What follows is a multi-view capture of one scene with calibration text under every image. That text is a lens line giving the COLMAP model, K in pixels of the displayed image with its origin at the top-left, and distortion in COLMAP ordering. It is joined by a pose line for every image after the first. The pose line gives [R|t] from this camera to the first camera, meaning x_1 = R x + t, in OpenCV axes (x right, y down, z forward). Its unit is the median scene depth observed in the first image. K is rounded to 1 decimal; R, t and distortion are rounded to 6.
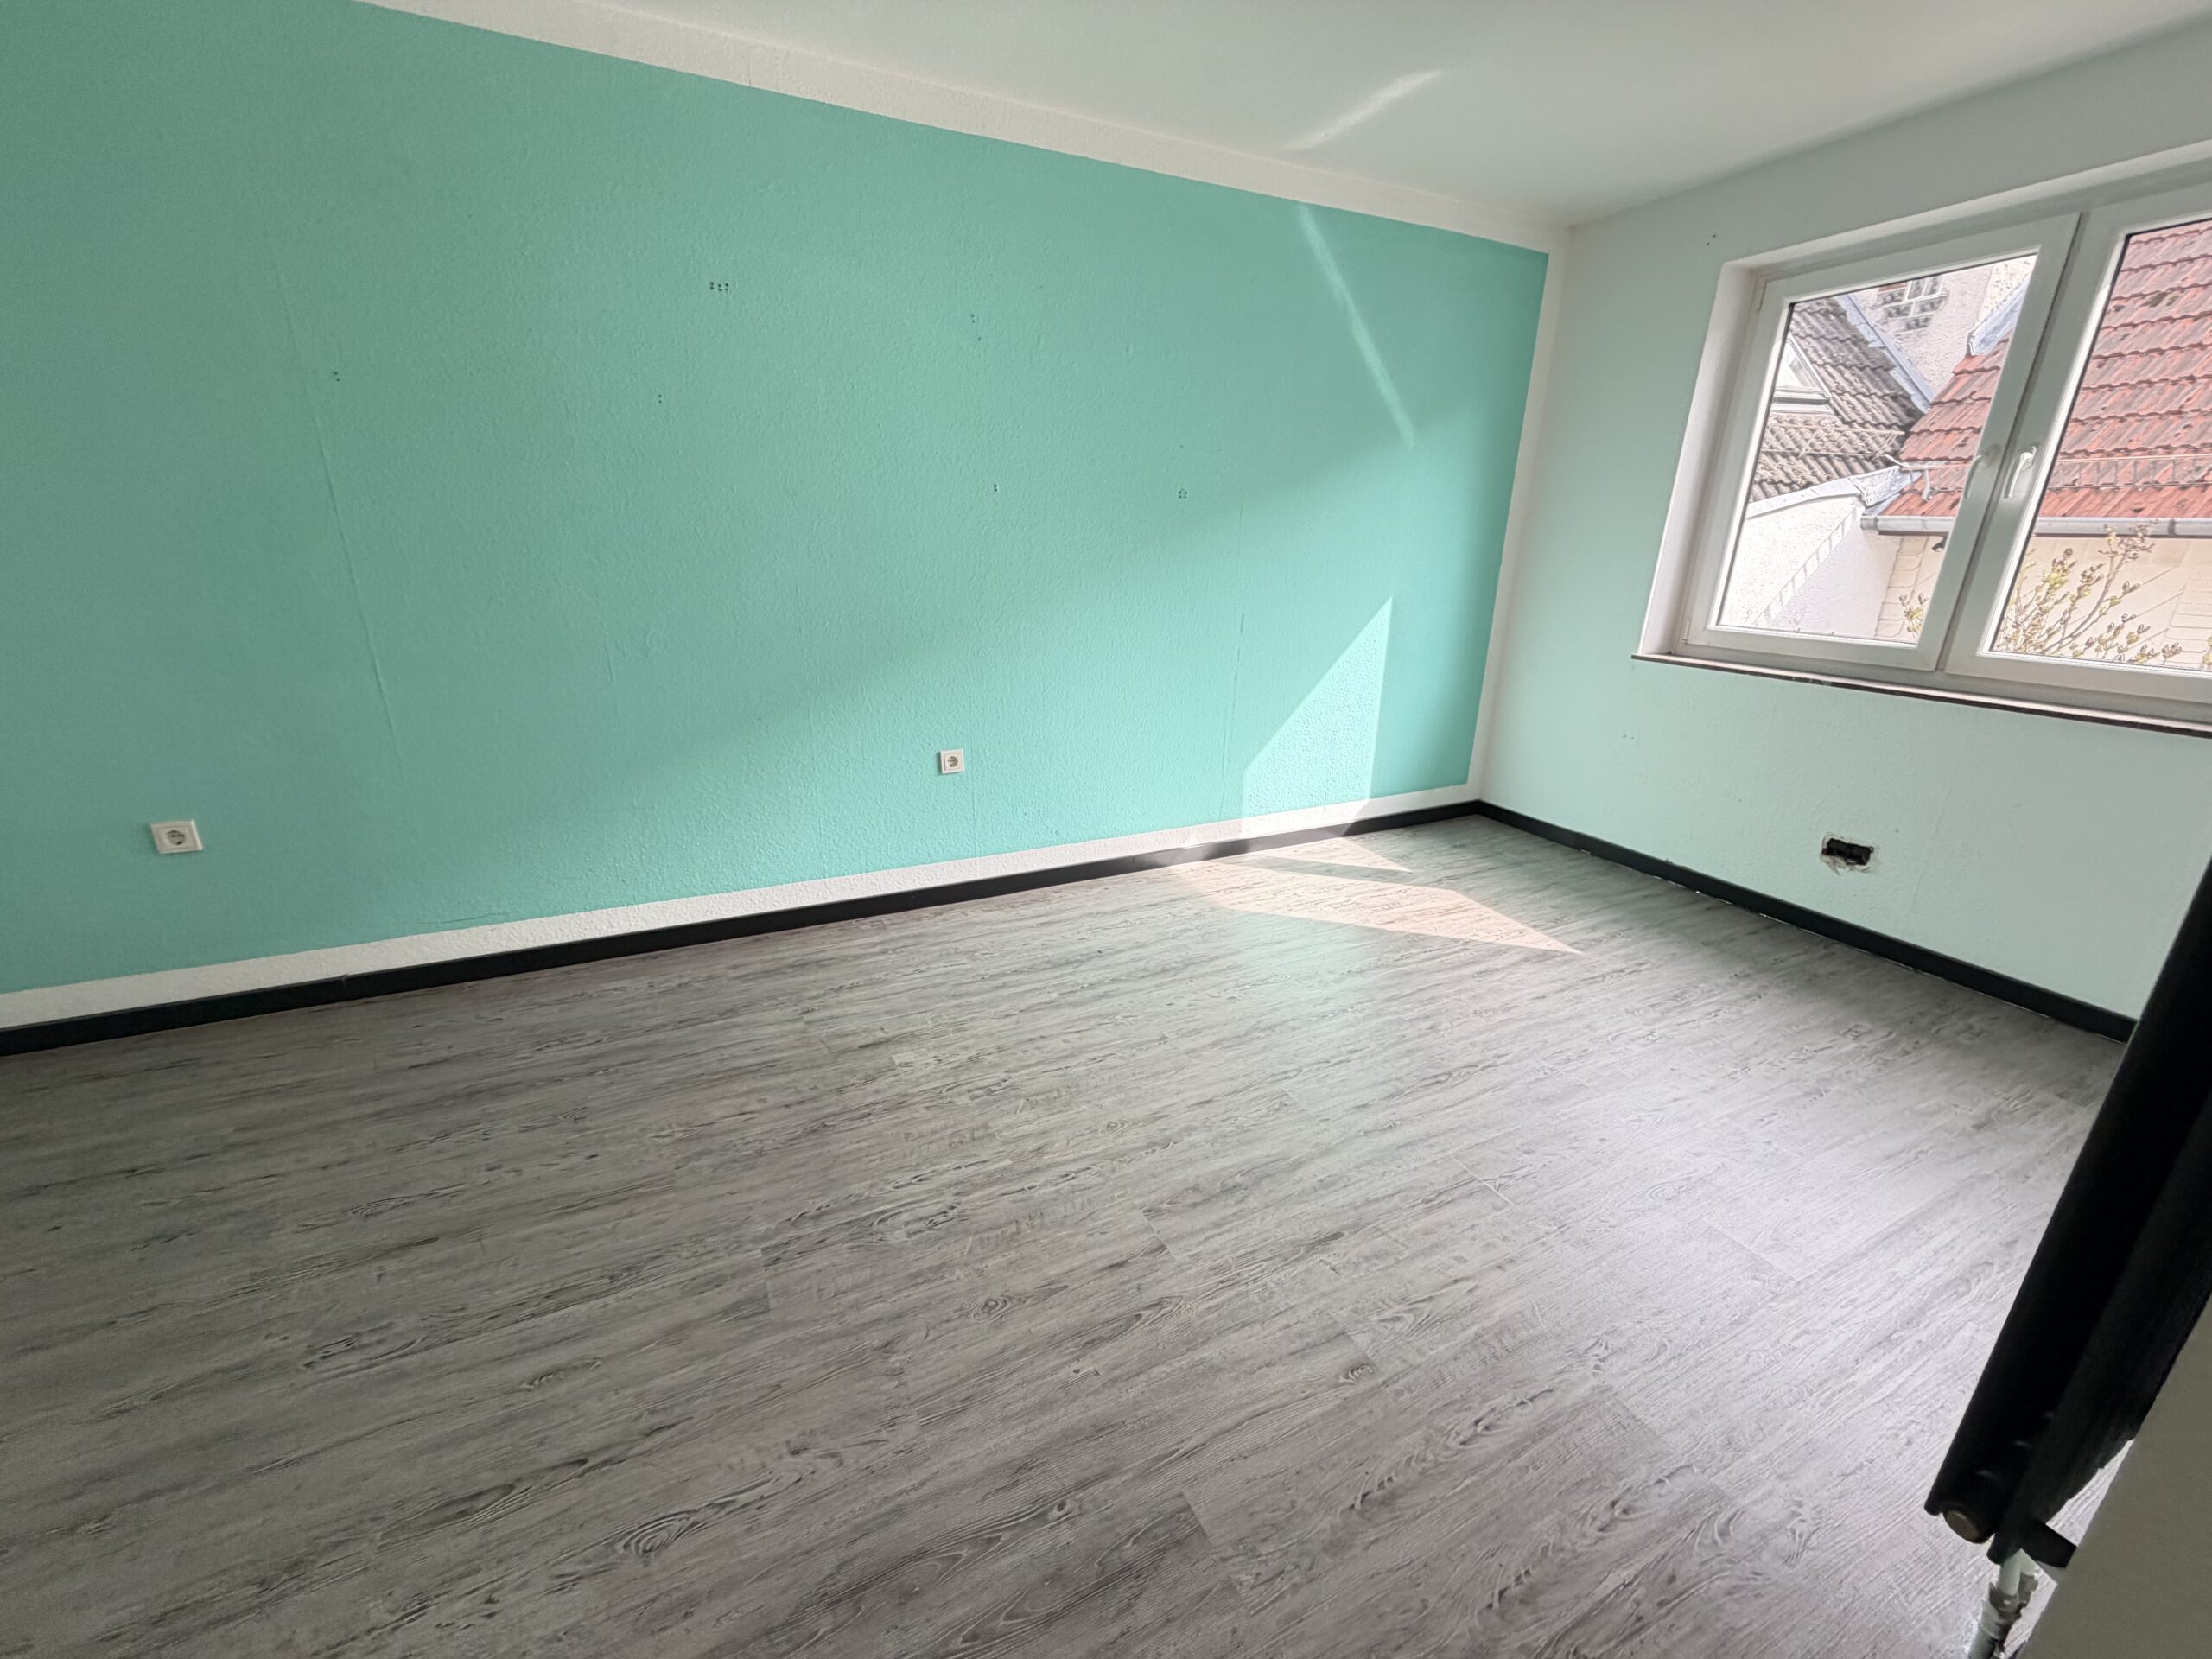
lens RADIAL K [[881.1, 0, 1098.6], [0, 881.1, 829.6], [0, 0, 1]] dist [0.000426, 0.000314]
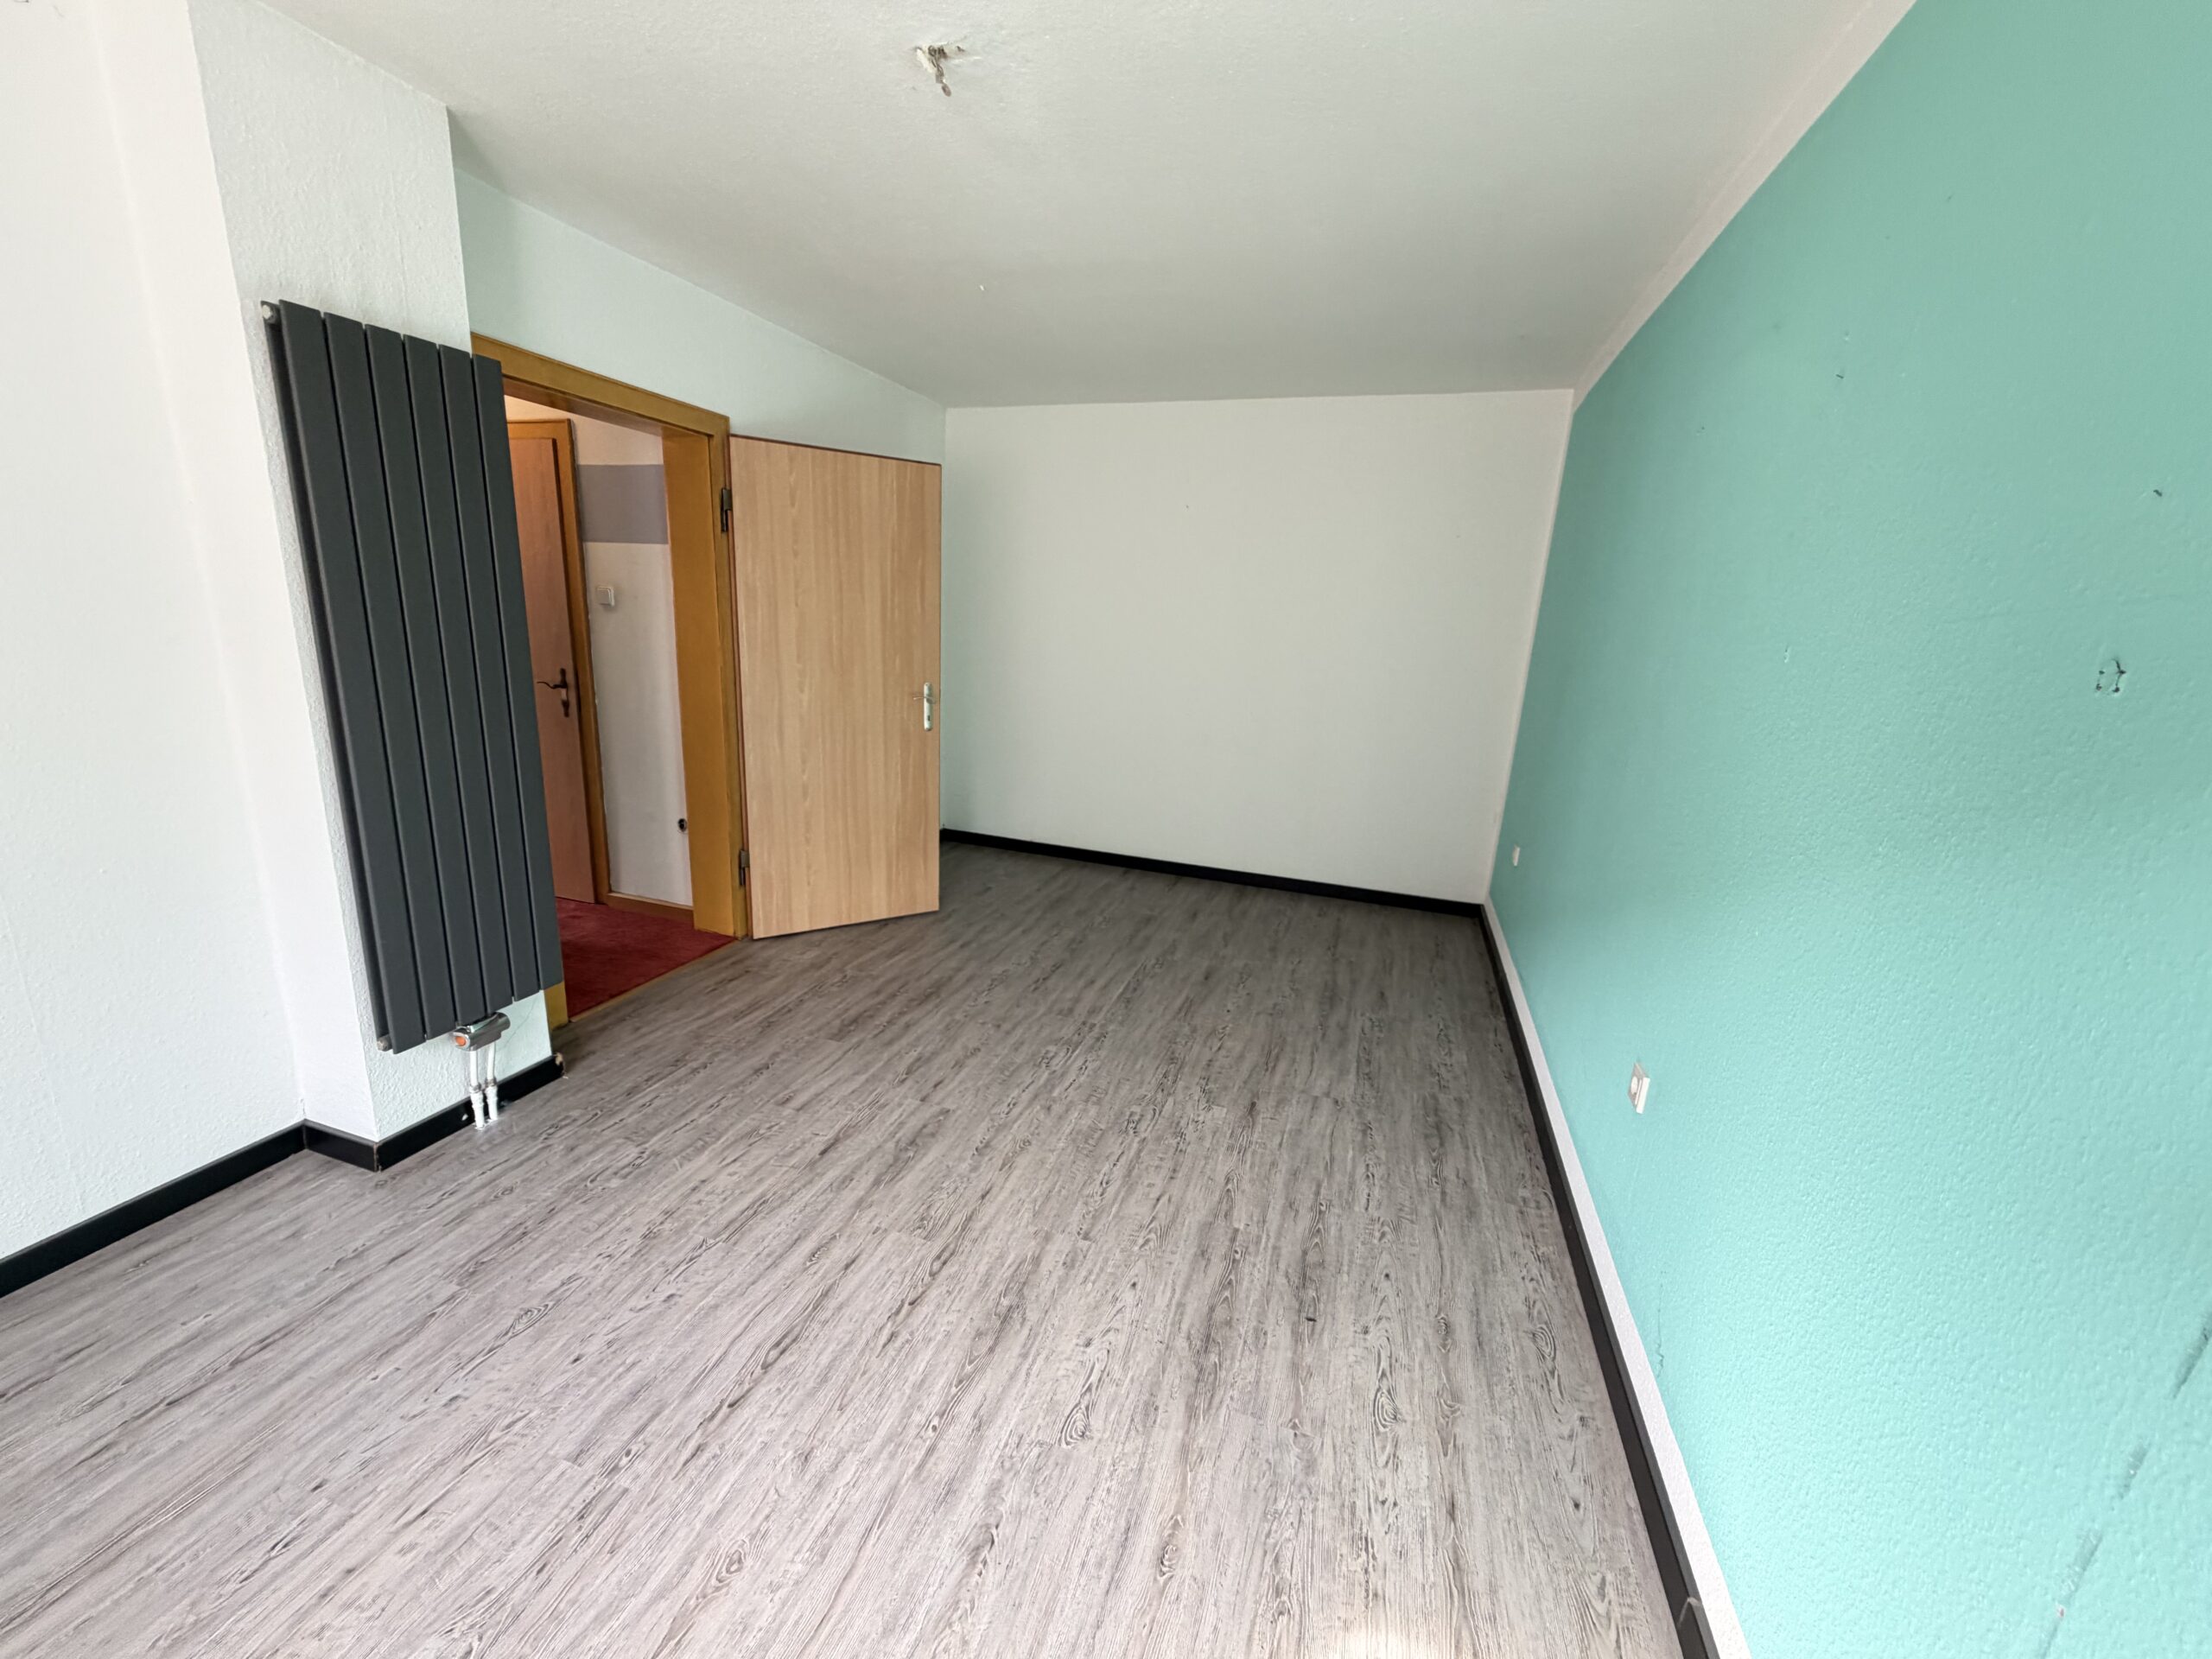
lens RADIAL K [[881.1, 0, 1099.4], [0, 881.1, 833.5], [0, 0, 1]] dist [0.000426, 0.000314]
pose [[-0.692652, 0.129411, -0.709567, 0.794049], [-0.287454, 0.852740, 0.436124, -0.614906], [0.661516, 0.506050, -0.553453, 1.614106]]
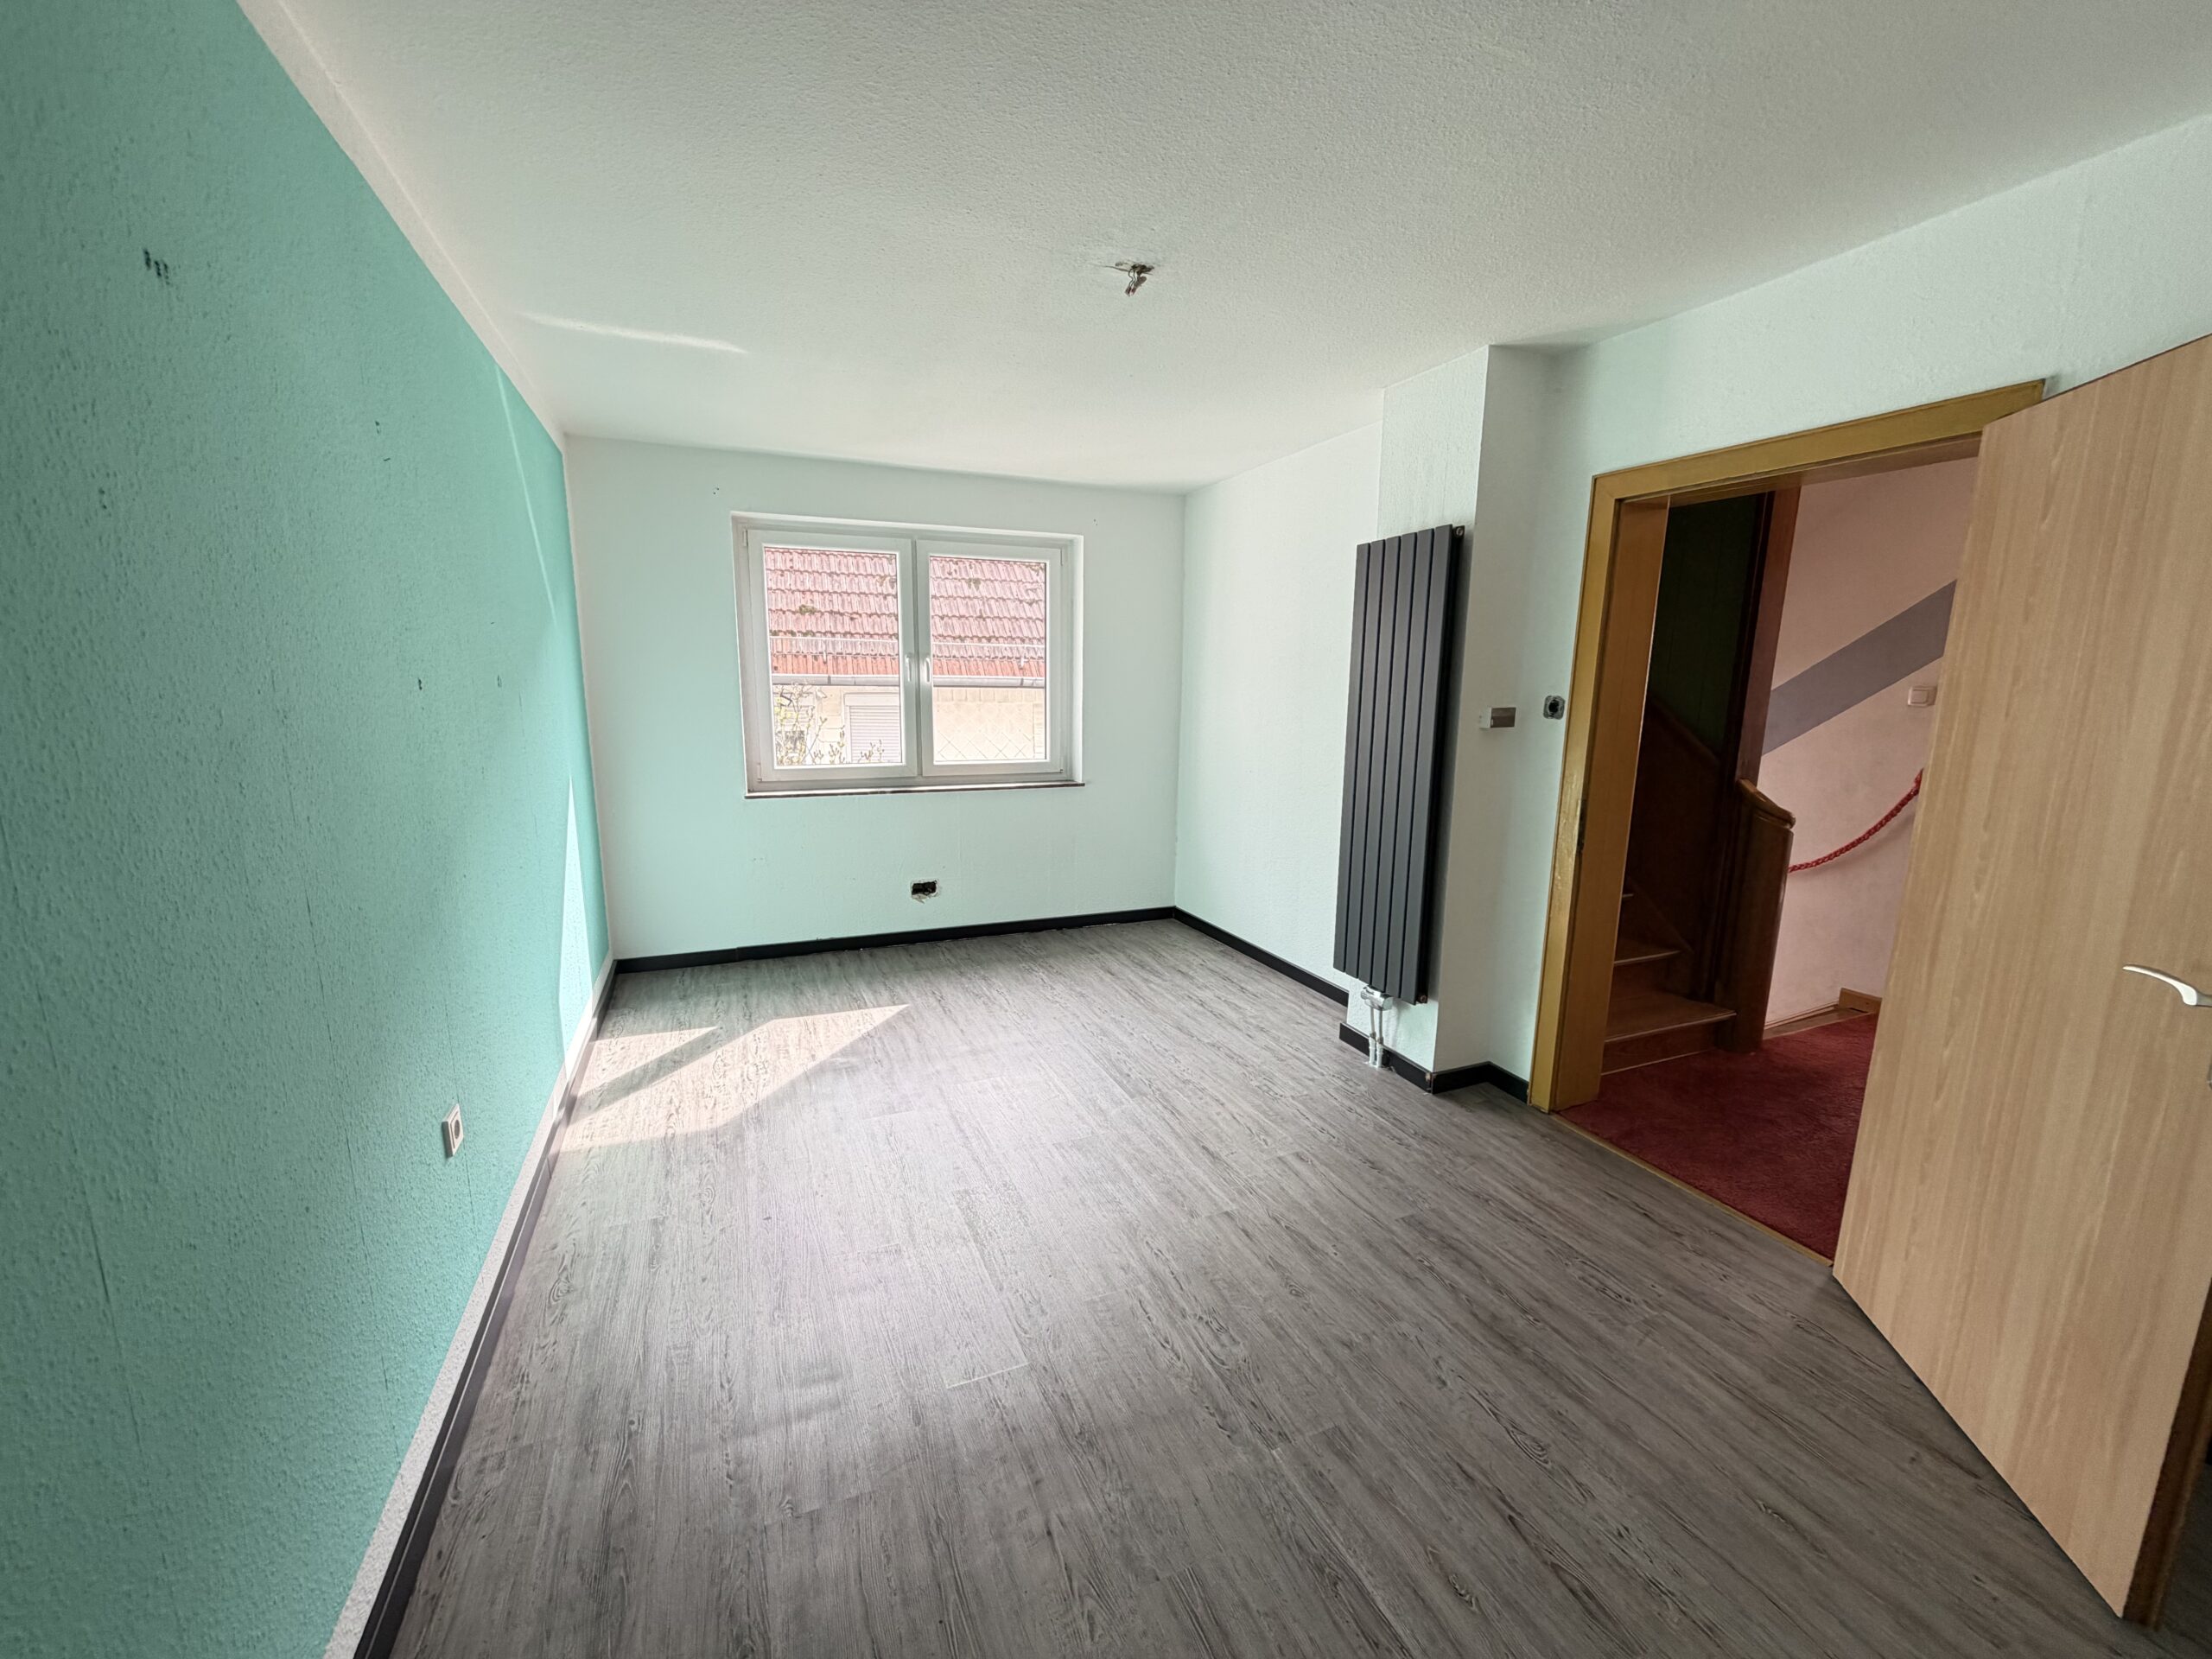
lens RADIAL K [[881.1, 0, 1091.7], [0, 881.1, 831.3], [0, 0, 1]] dist [0.000426, 0.000314]
pose [[0.058591, -0.184887, 0.981012, -1.096952], [0.310915, 0.937203, 0.158061, -0.362026], [-0.948630, 0.295750, 0.112396, 0.760229]]
